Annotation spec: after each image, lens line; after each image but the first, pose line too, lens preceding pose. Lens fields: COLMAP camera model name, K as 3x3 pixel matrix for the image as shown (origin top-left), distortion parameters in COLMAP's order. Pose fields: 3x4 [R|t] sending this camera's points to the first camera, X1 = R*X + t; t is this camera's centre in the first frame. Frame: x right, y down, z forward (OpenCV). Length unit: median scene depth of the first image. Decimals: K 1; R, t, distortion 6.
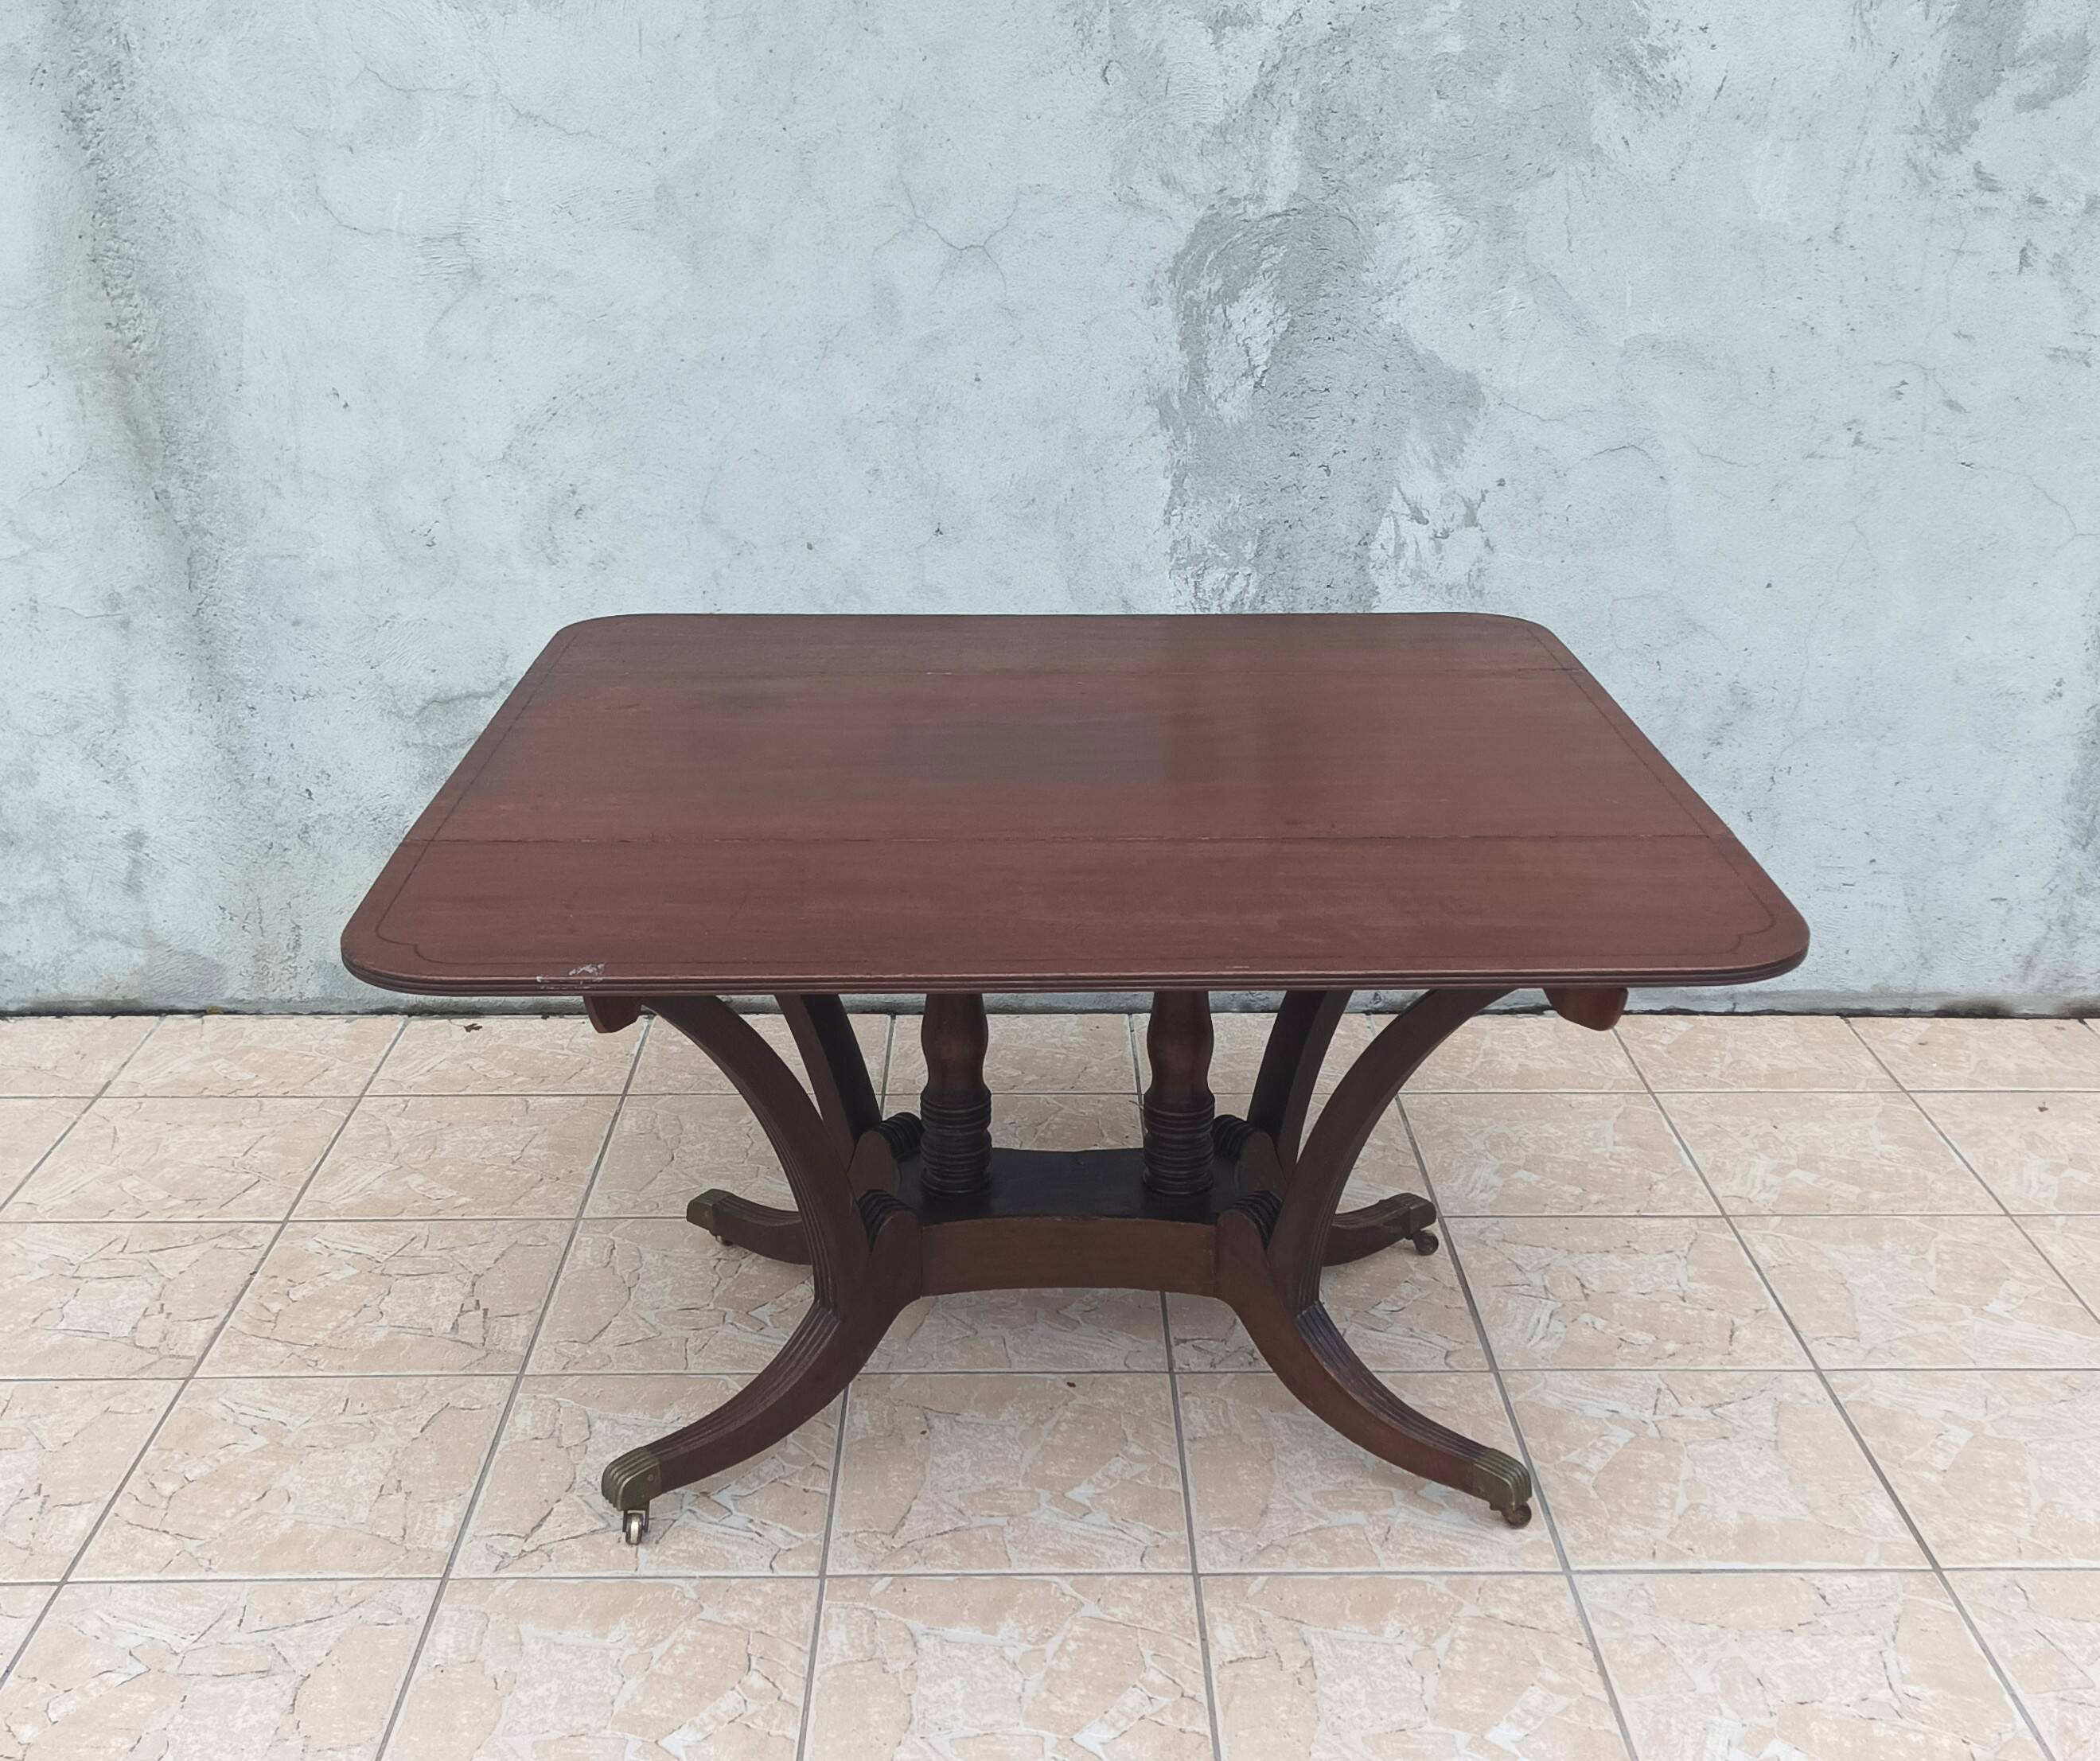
lens RADIAL K [[2371.3, 0, 1088.4], [0, 2371.3, 898.1], [0, 0, 1]] dist [0.034364, 0.000000]
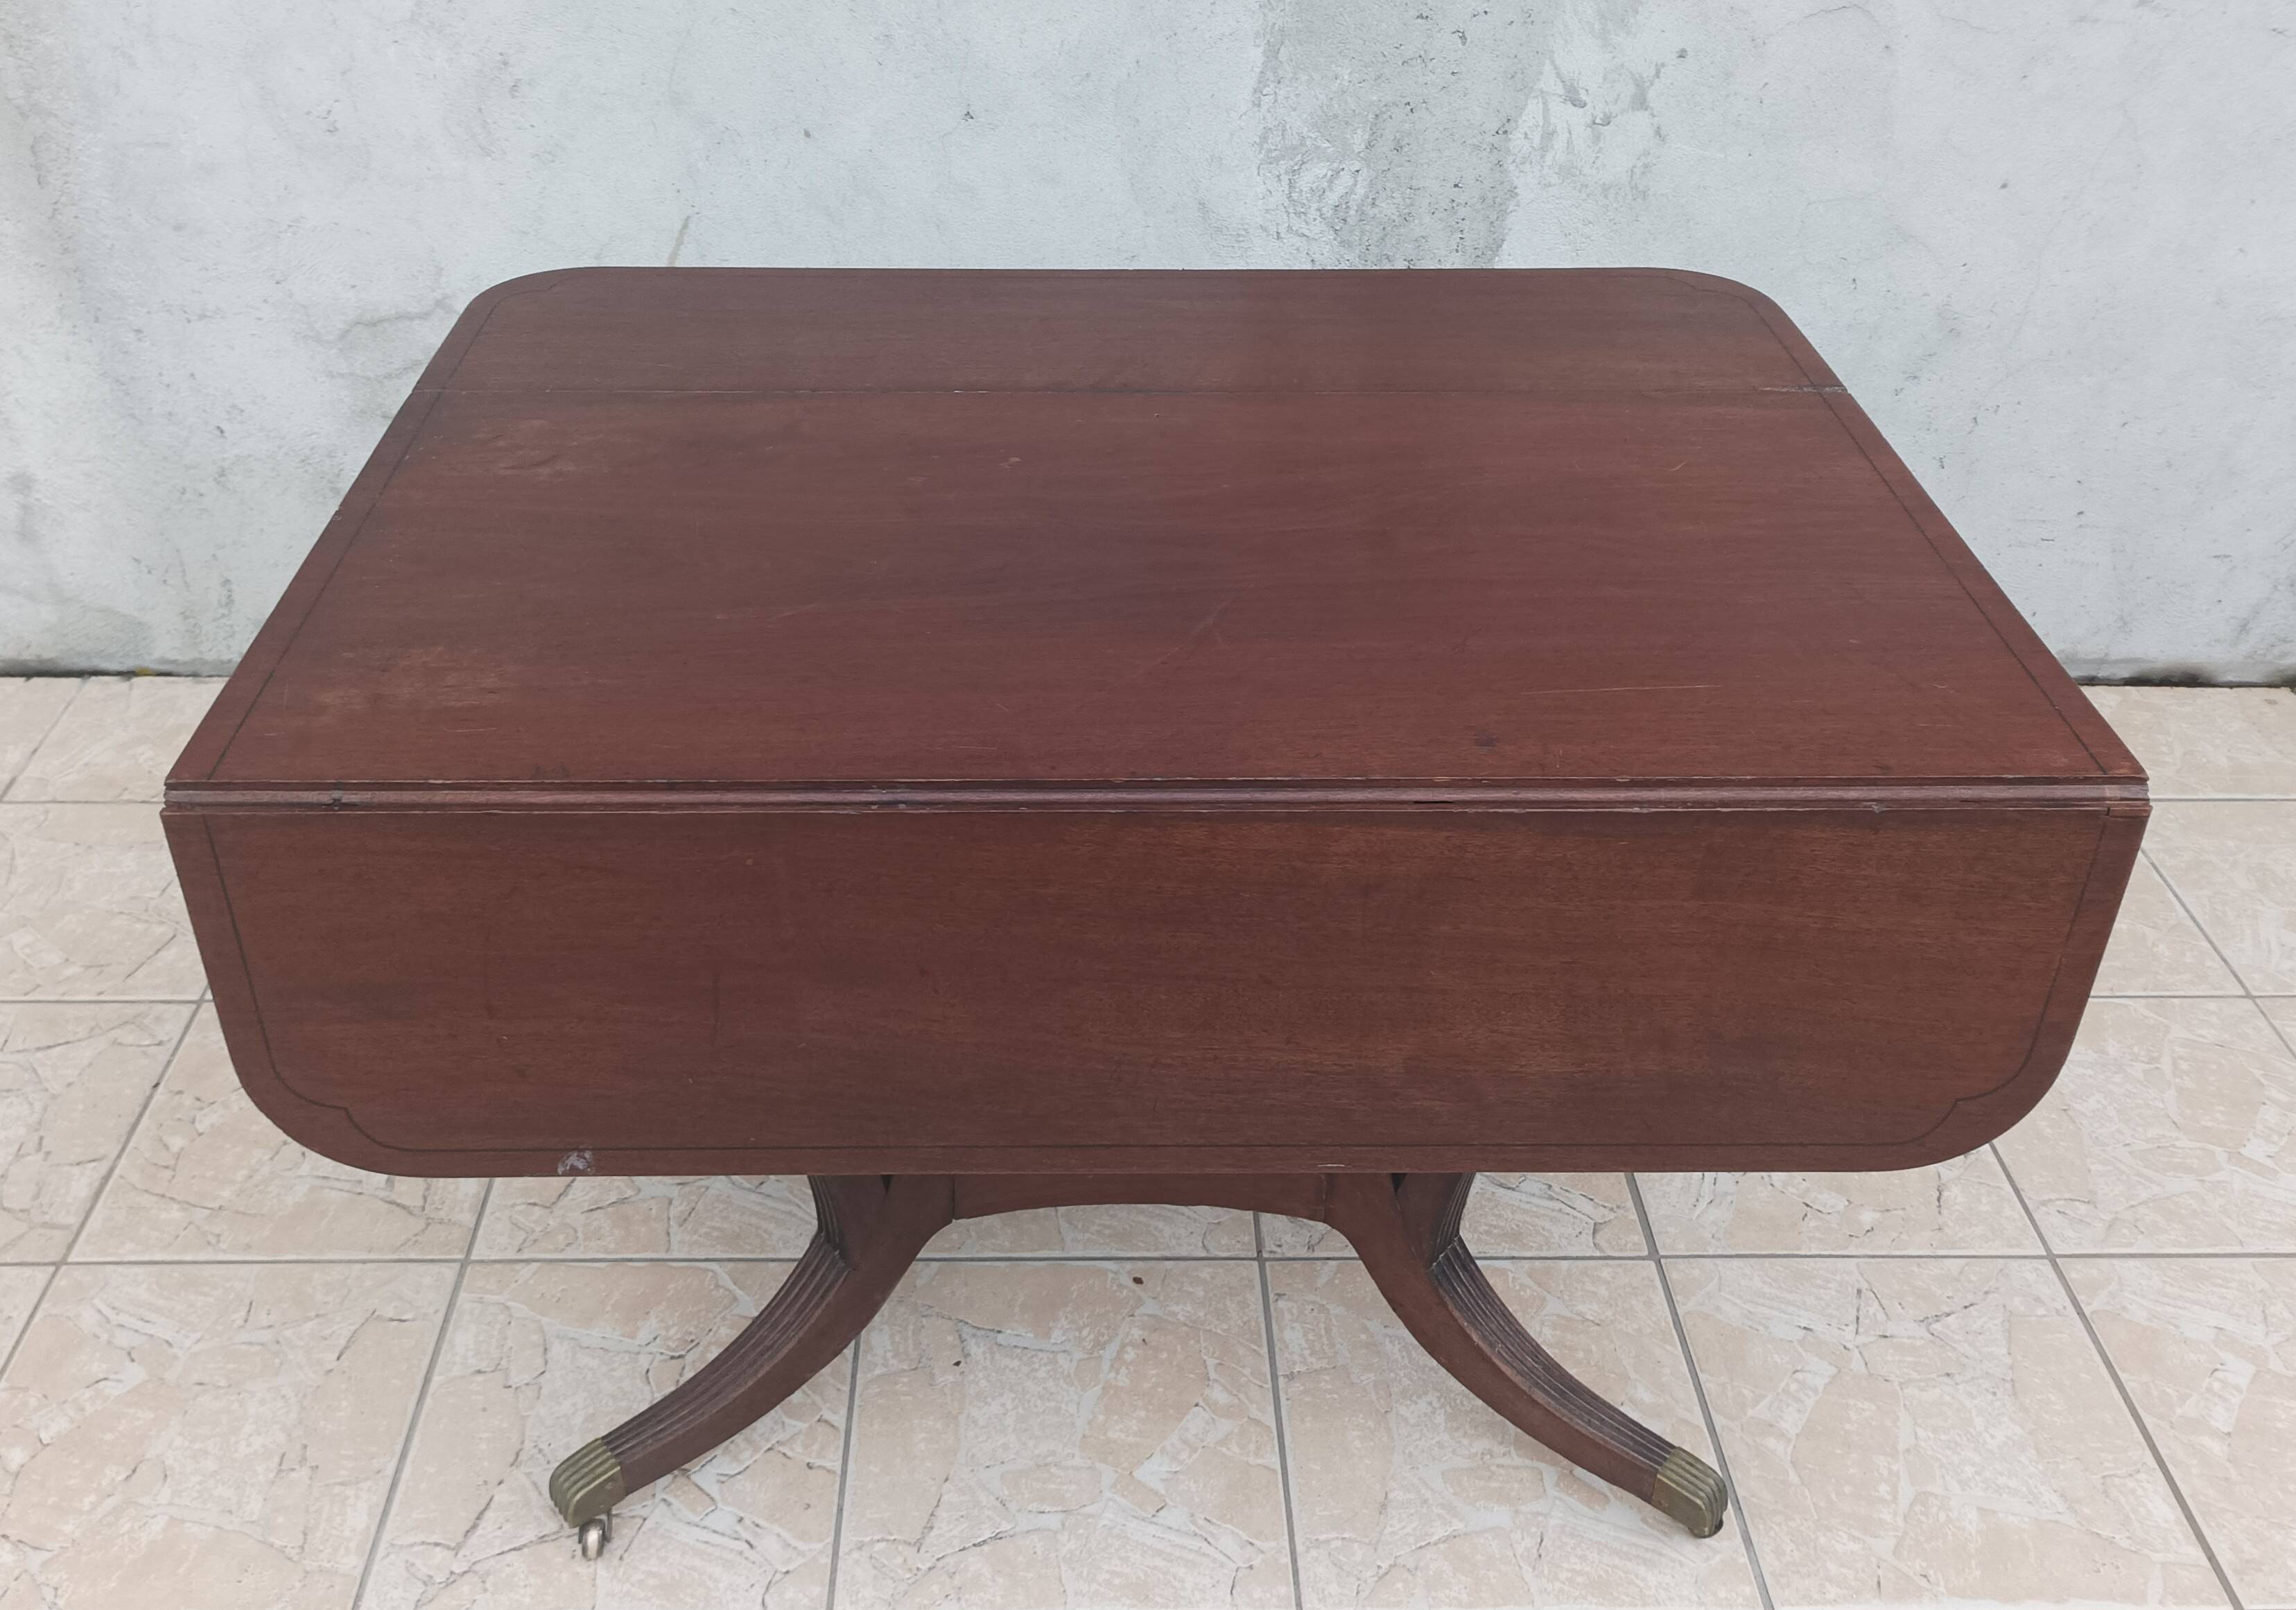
lens RADIAL K [[2067.1, 0, 1096.6], [0, 2067.1, 759.6], [0, 0, 1]] dist [0.021675, -0.008329]
pose [[0.999942, 0.006898, -0.008212, -0.013818], [-0.004792, 0.972401, 0.233268, -0.111490], [0.009595, -0.233216, 0.972378, 0.287945]]
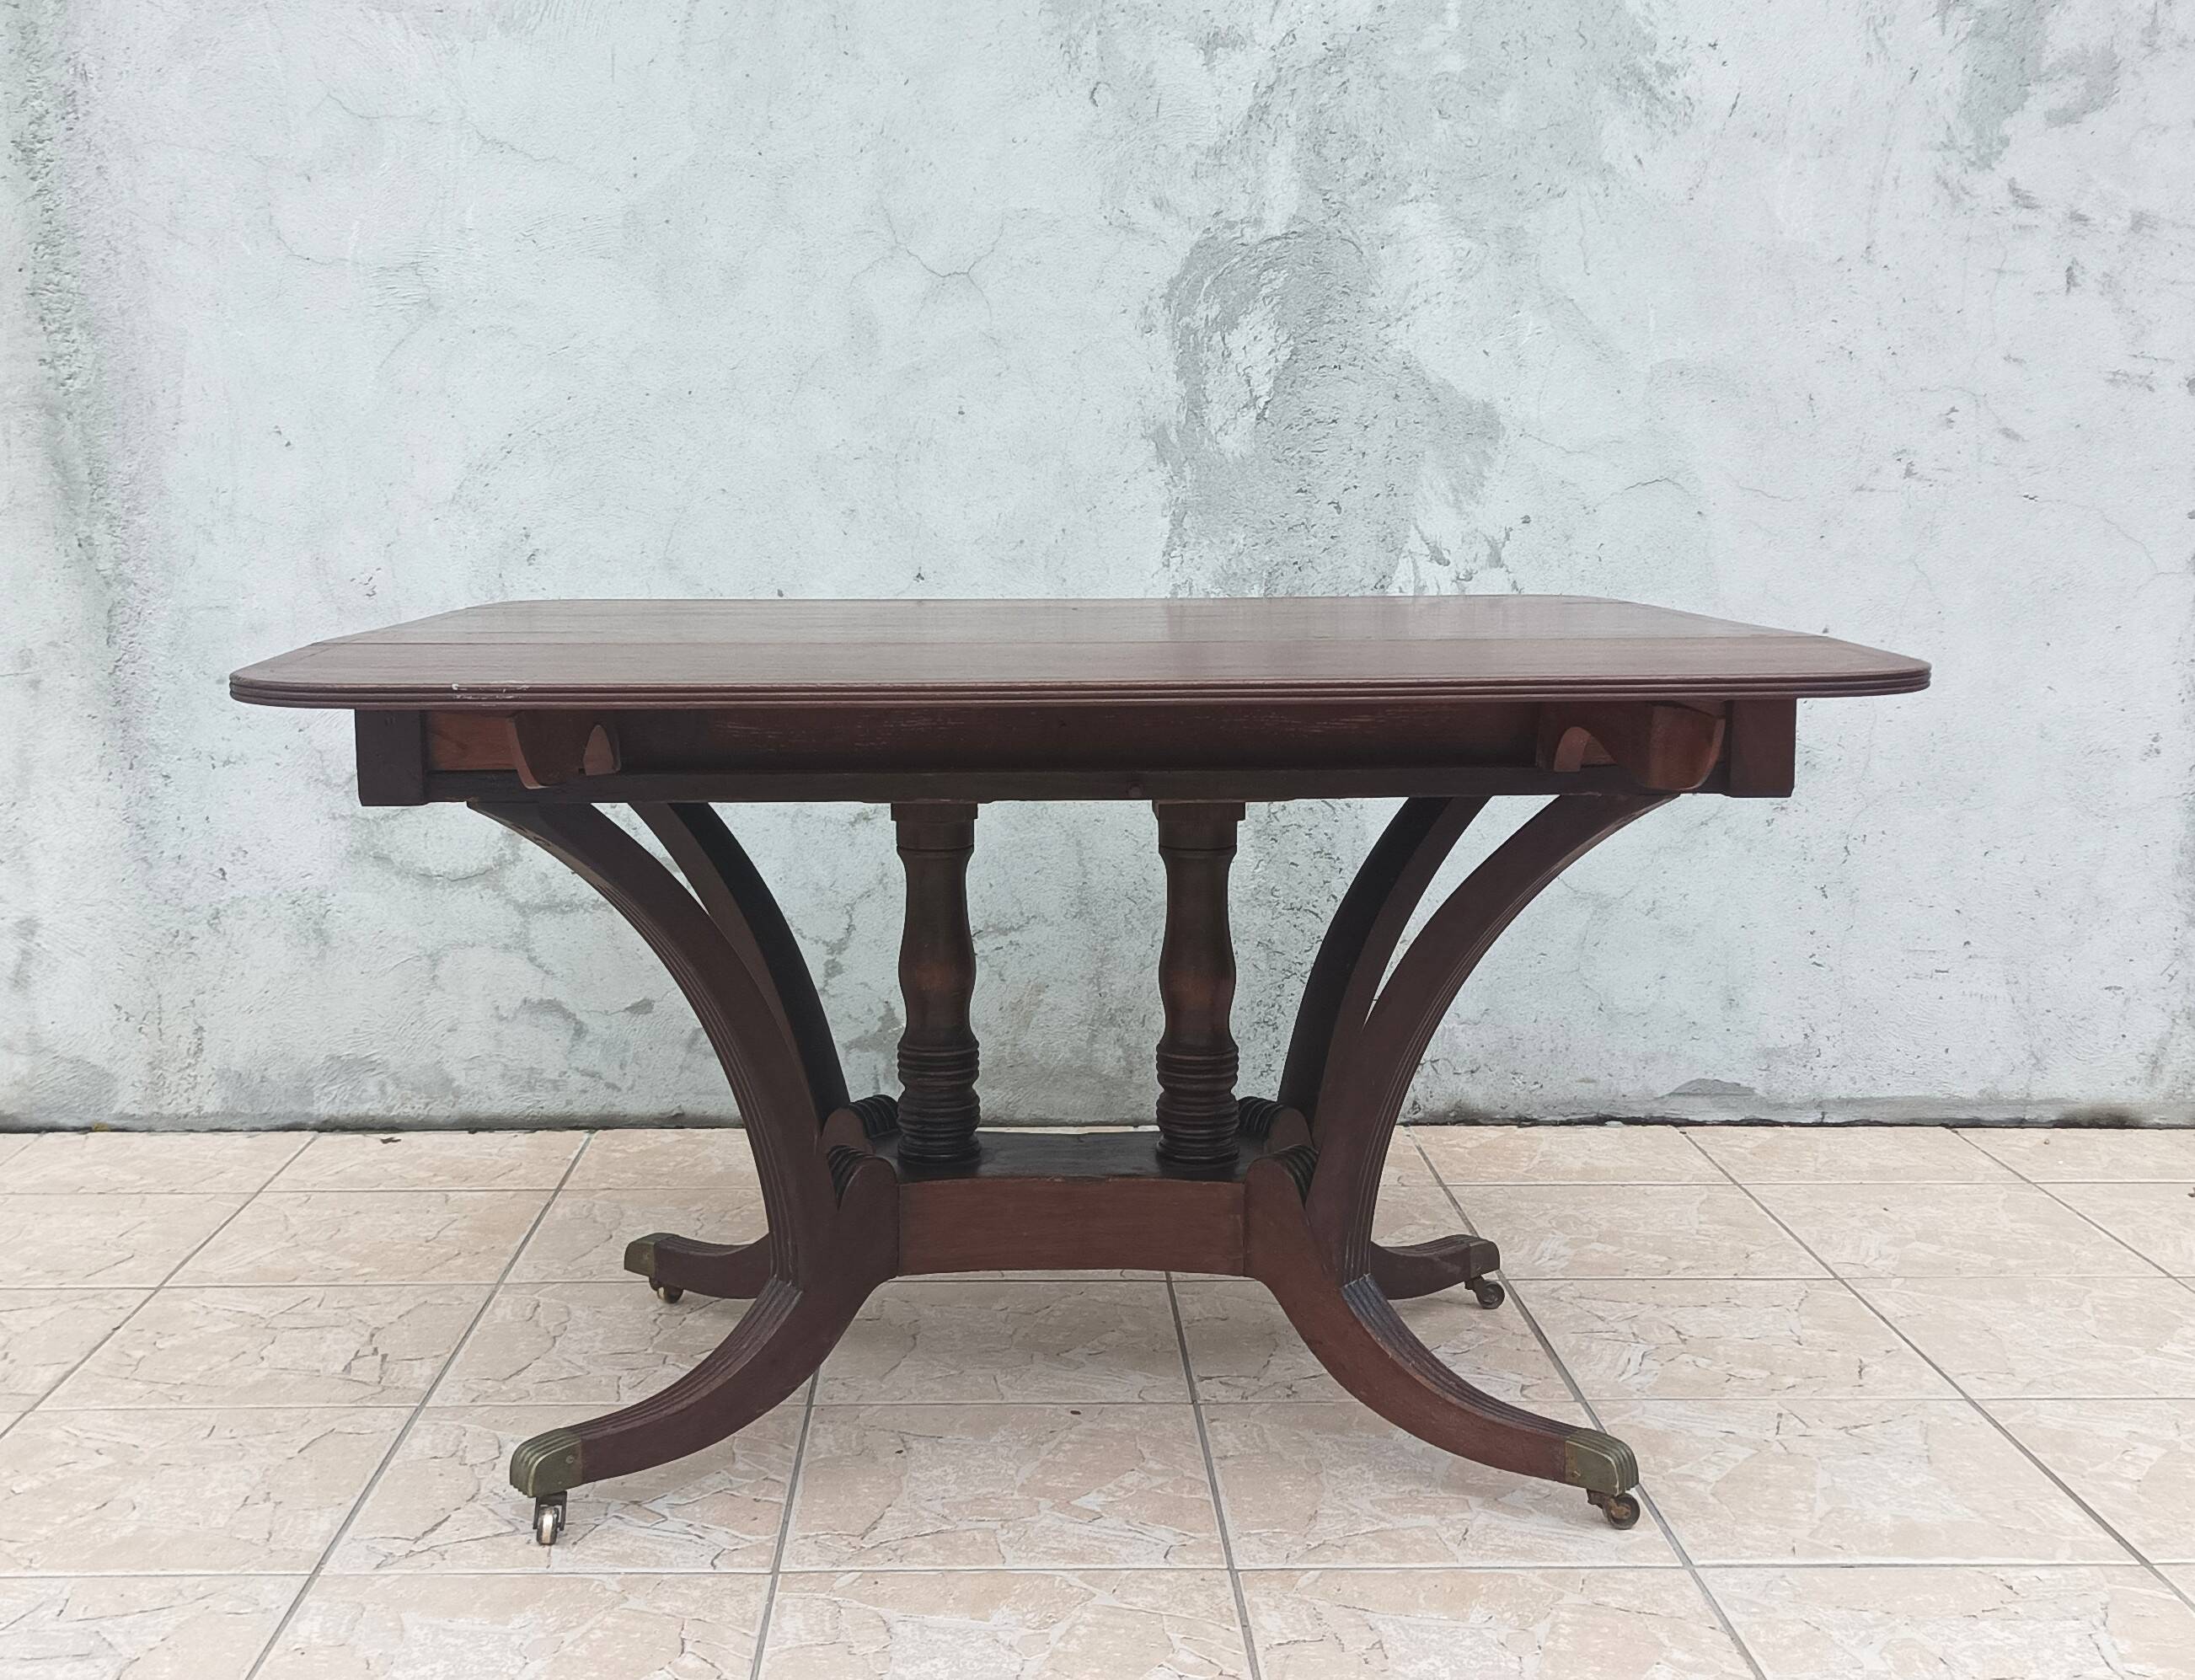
lens RADIAL K [[2505.1, 0, 1039.3], [0, 2505.1, 820.1], [0, 0, 1]] dist [0.039548, 0.000000]
pose [[0.999880, -0.010076, -0.011735, -0.006077], [0.007188, 0.974496, -0.224291, 0.164835], [0.013696, 0.224180, 0.974452, 0.073185]]
